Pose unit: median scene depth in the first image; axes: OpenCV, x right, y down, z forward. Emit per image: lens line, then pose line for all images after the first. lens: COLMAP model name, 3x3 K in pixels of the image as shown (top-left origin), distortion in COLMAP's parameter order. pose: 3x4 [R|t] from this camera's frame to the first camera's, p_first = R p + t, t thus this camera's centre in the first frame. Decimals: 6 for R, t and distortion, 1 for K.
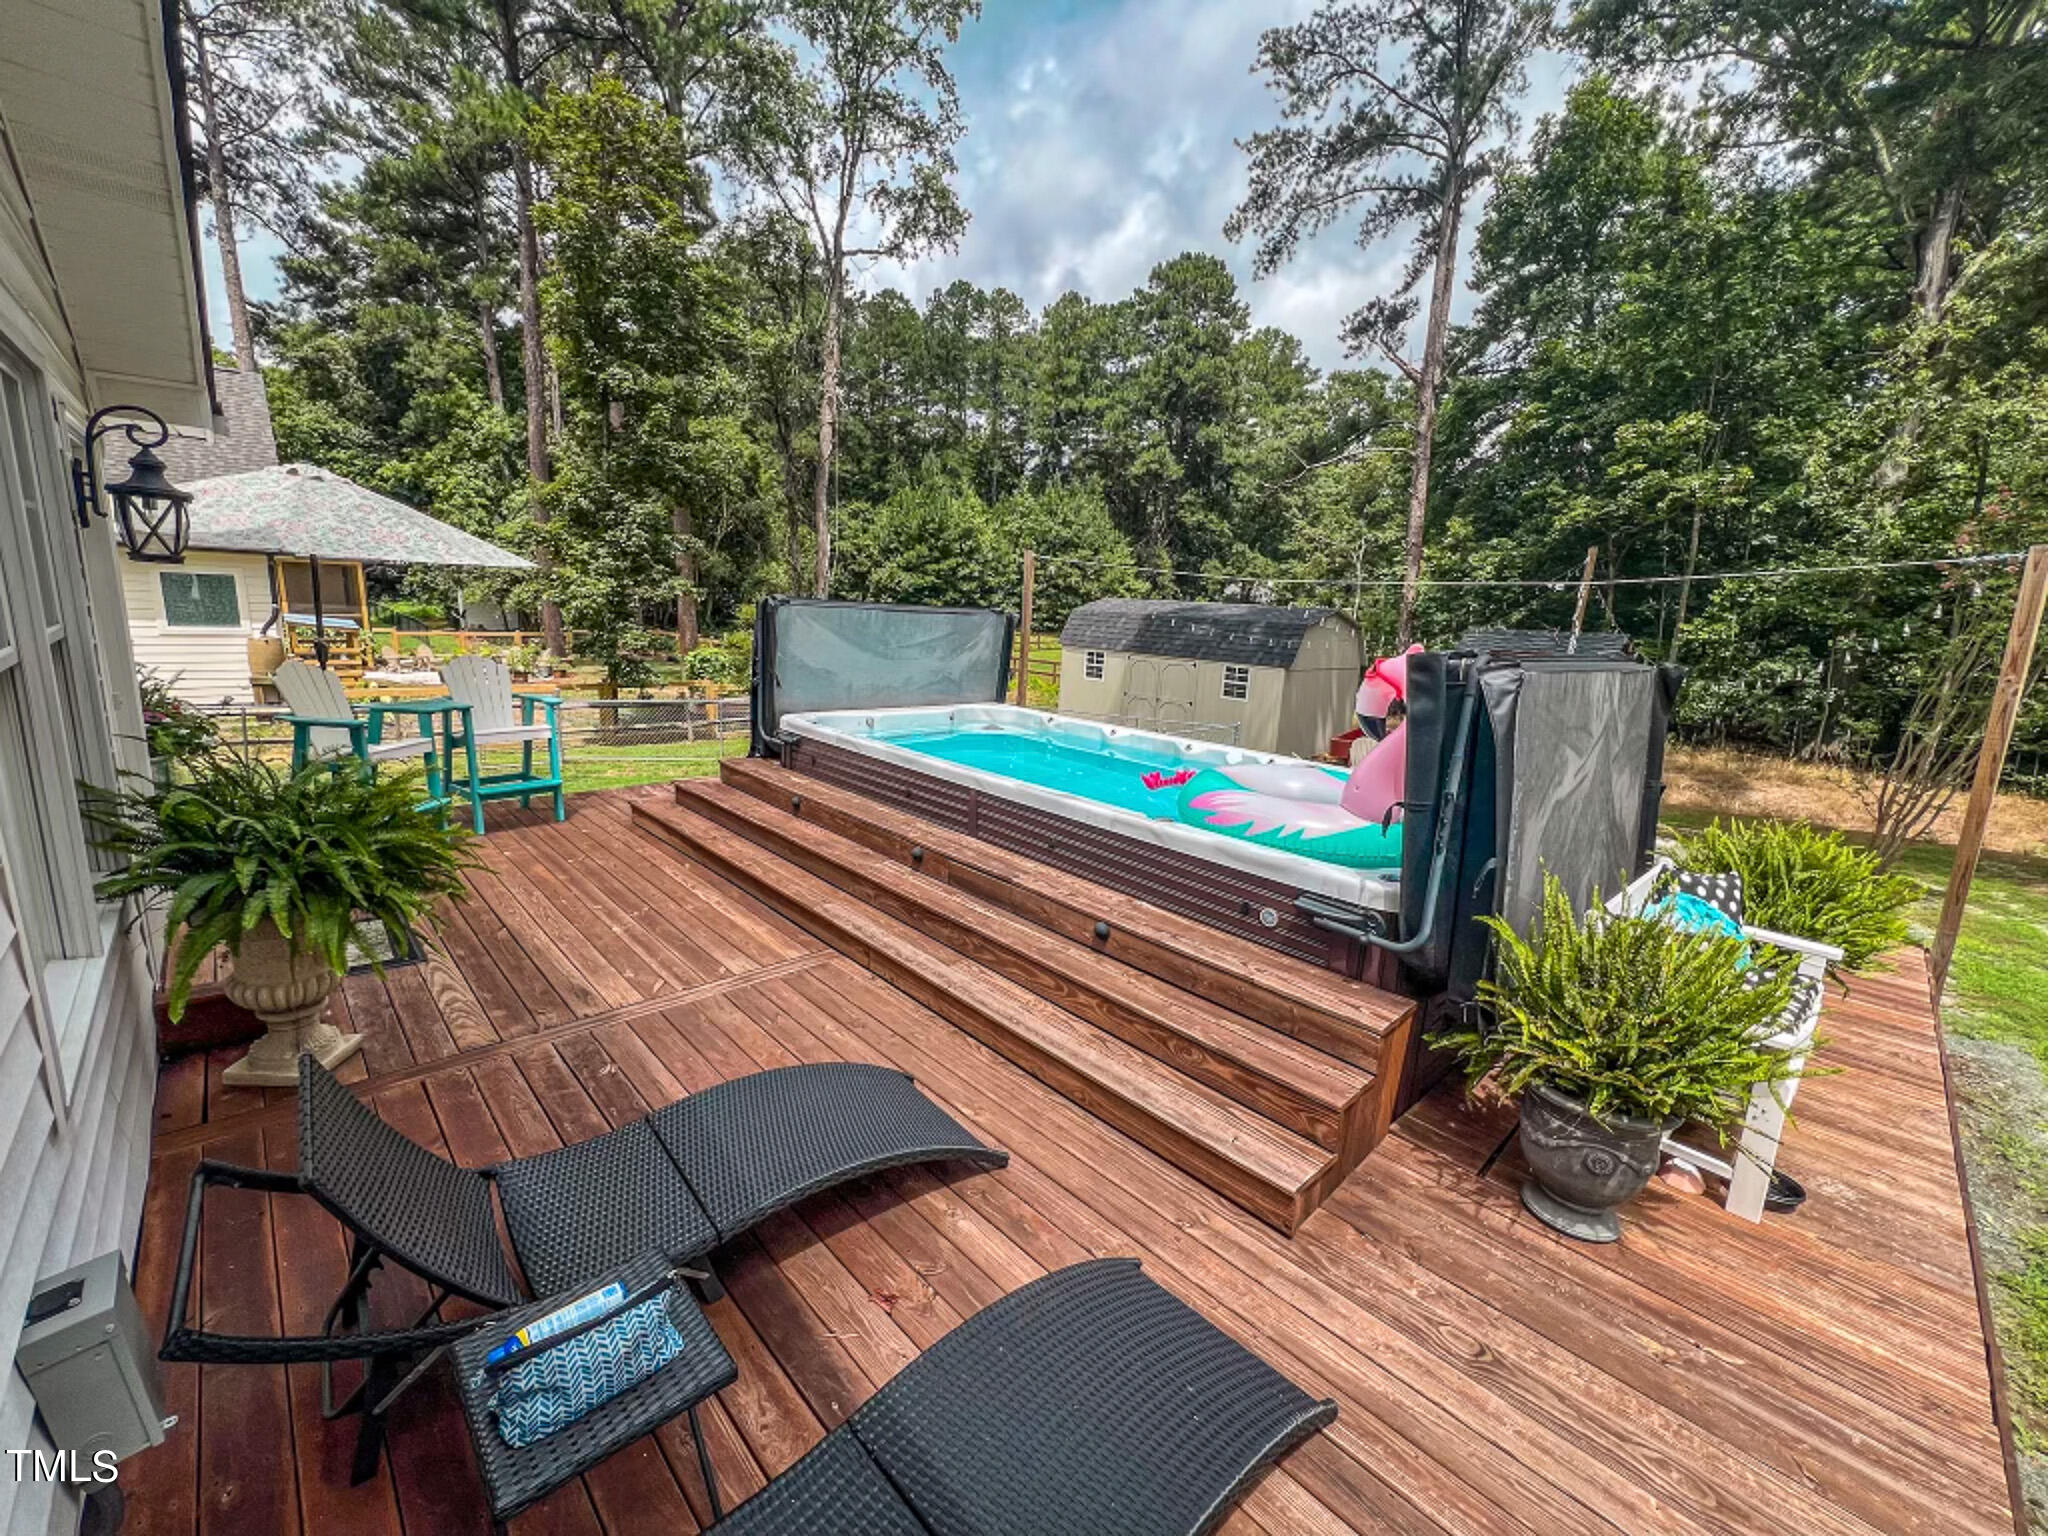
lens RADIAL K [[828.6, 0, 1034.1], [0, 828.6, 770.4], [0, 0, 1]] dist [-0.001061, -0.000116]
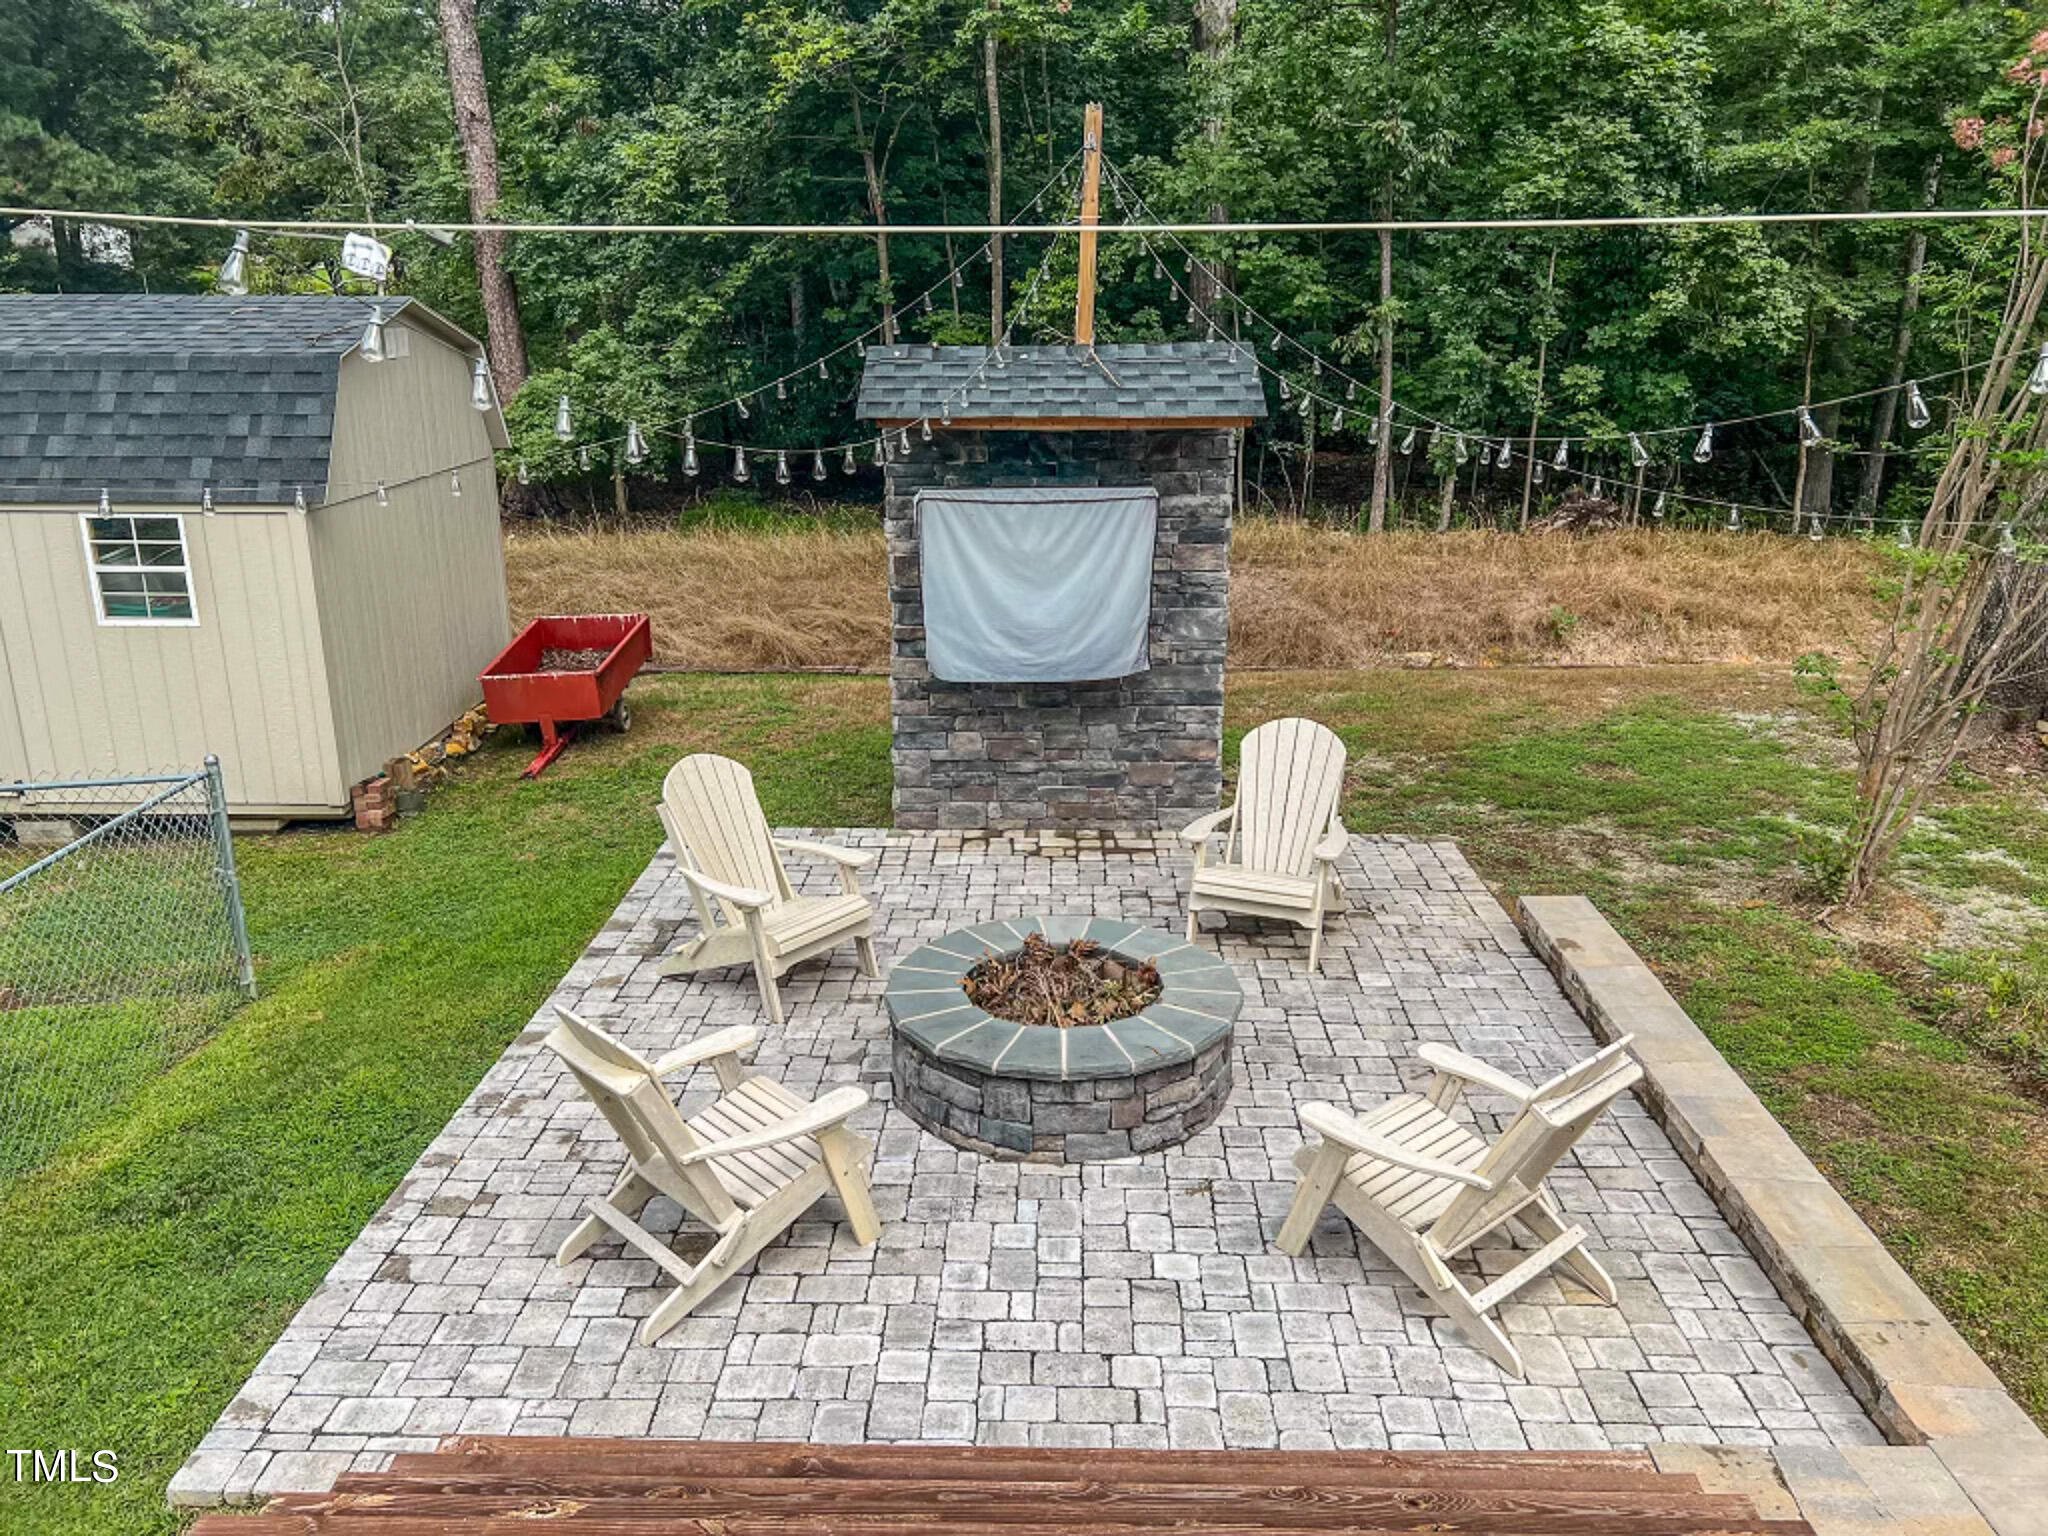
lens RADIAL K [[1532.4, 0, 1027.0], [0, 1532.4, 786.4], [0, 0, 1]] dist [0.053904, -0.059211]
pose [[0.714443, -0.263264, 0.648278, 0.042325], [0.174432, 0.964277, 0.199355, -0.041408], [-0.677603, -0.029348, 0.734843, 0.176921]]
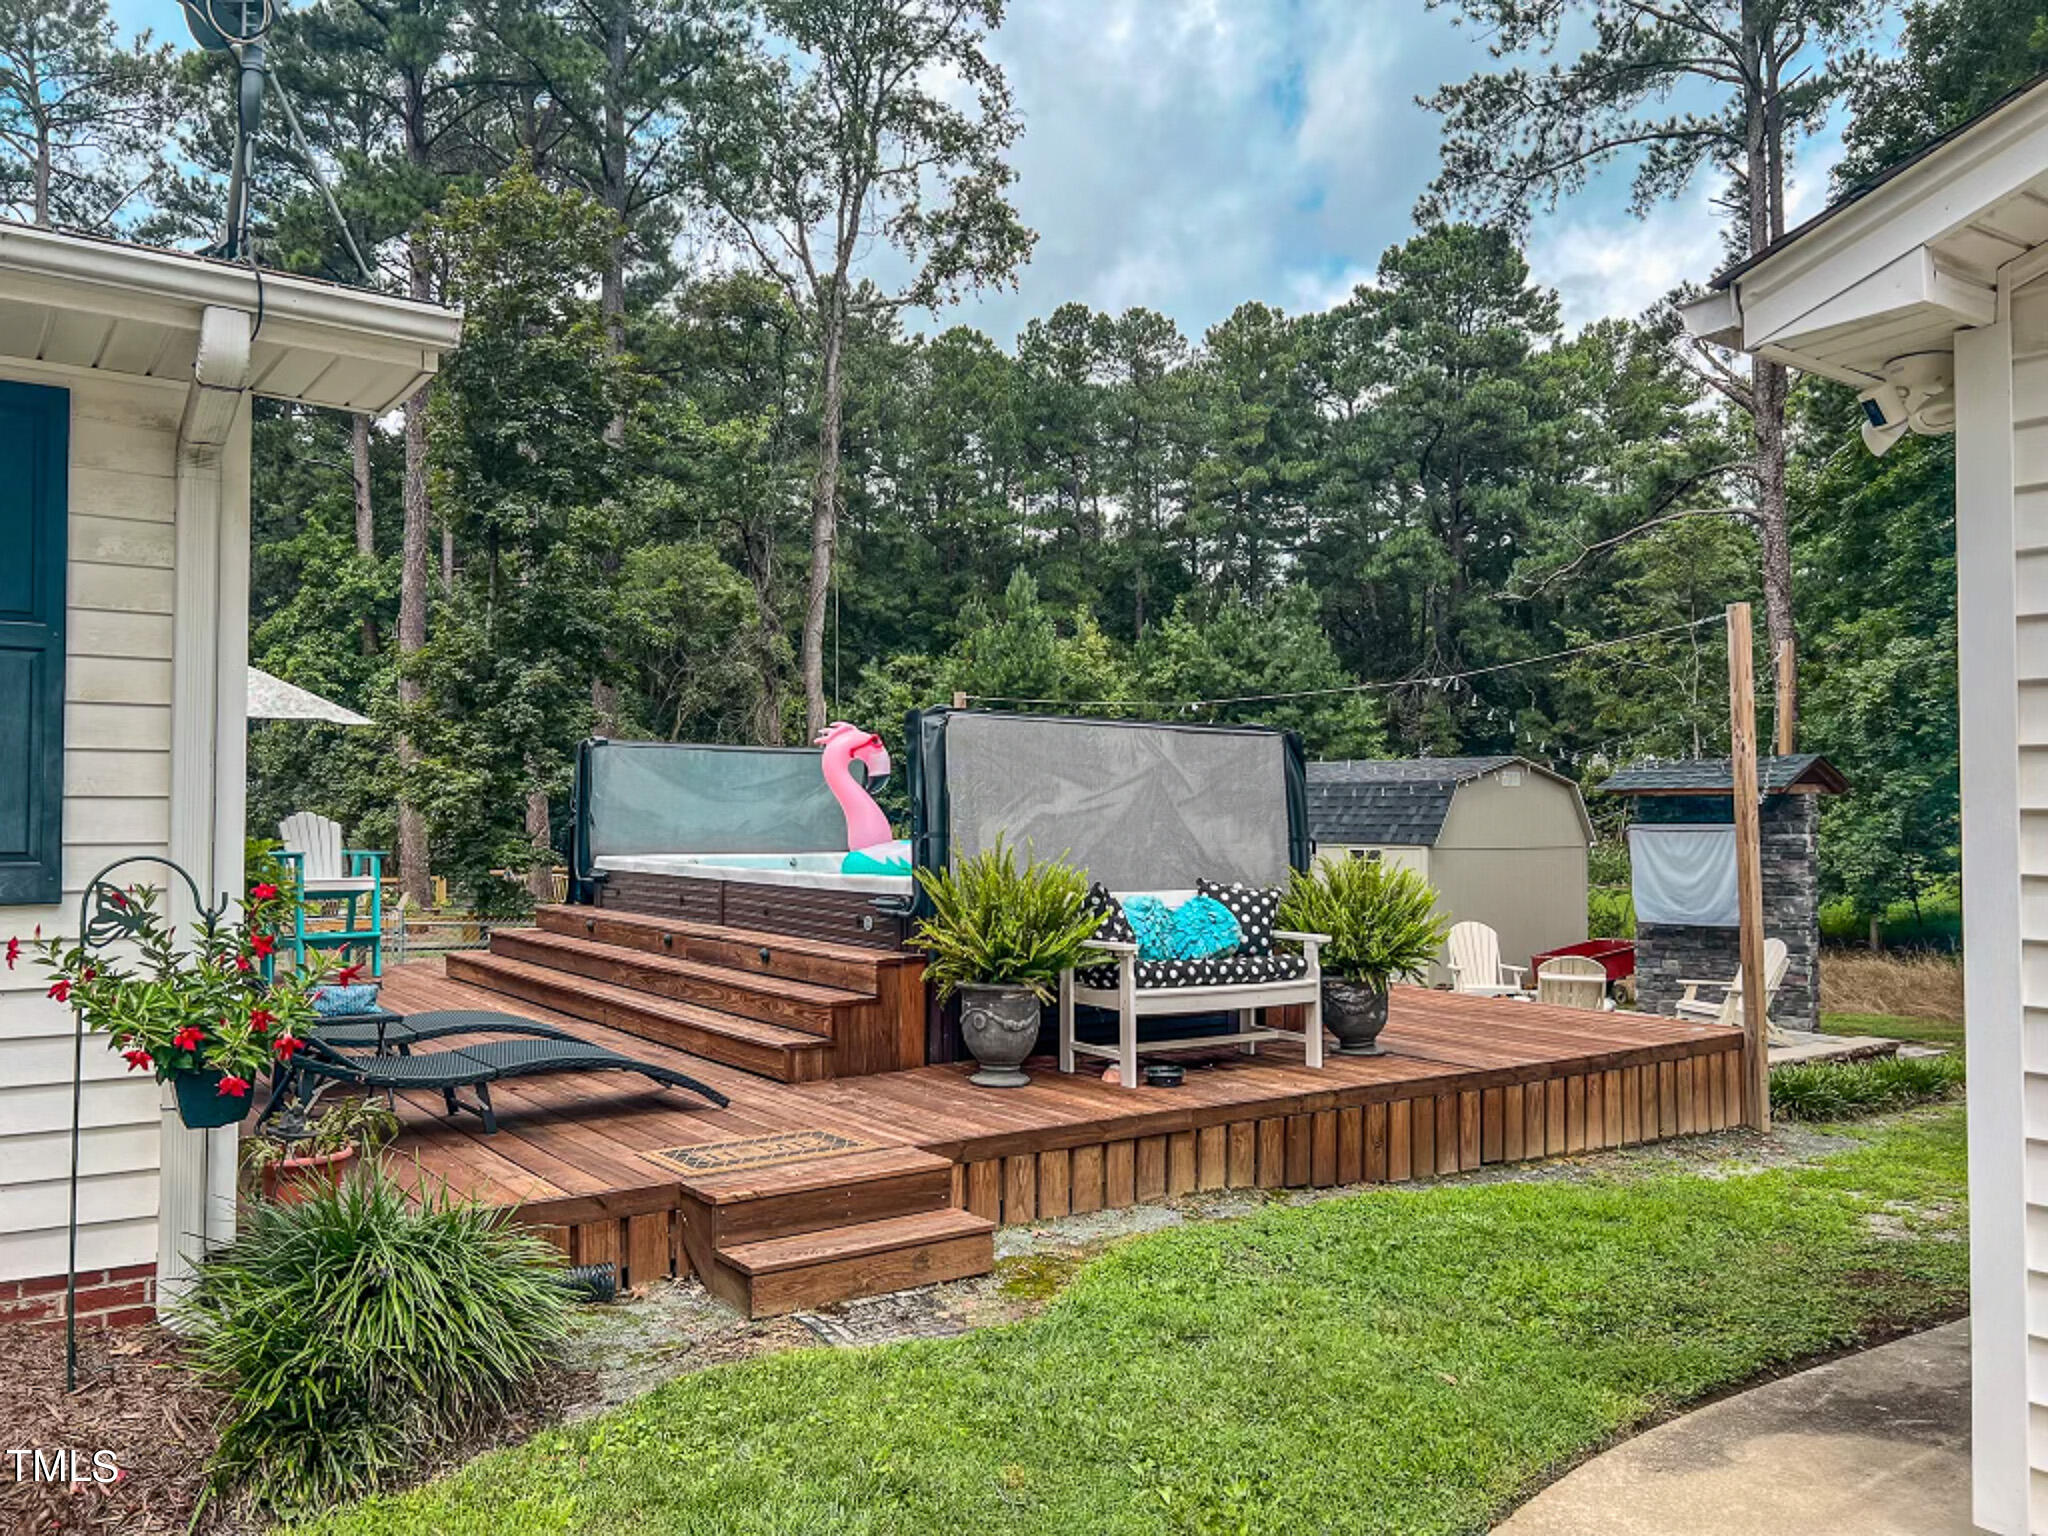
lens RADIAL K [[1532.4, 0, 1026.2], [0, 1532.4, 760.1], [0, 0, 1]] dist [0.053904, -0.059211]
pose [[0.987740, -0.054579, -0.146255, 0.078197], [0.018821, 0.971691, -0.235505, 0.043631], [0.154968, 0.229865, 0.960805, -0.116195]]
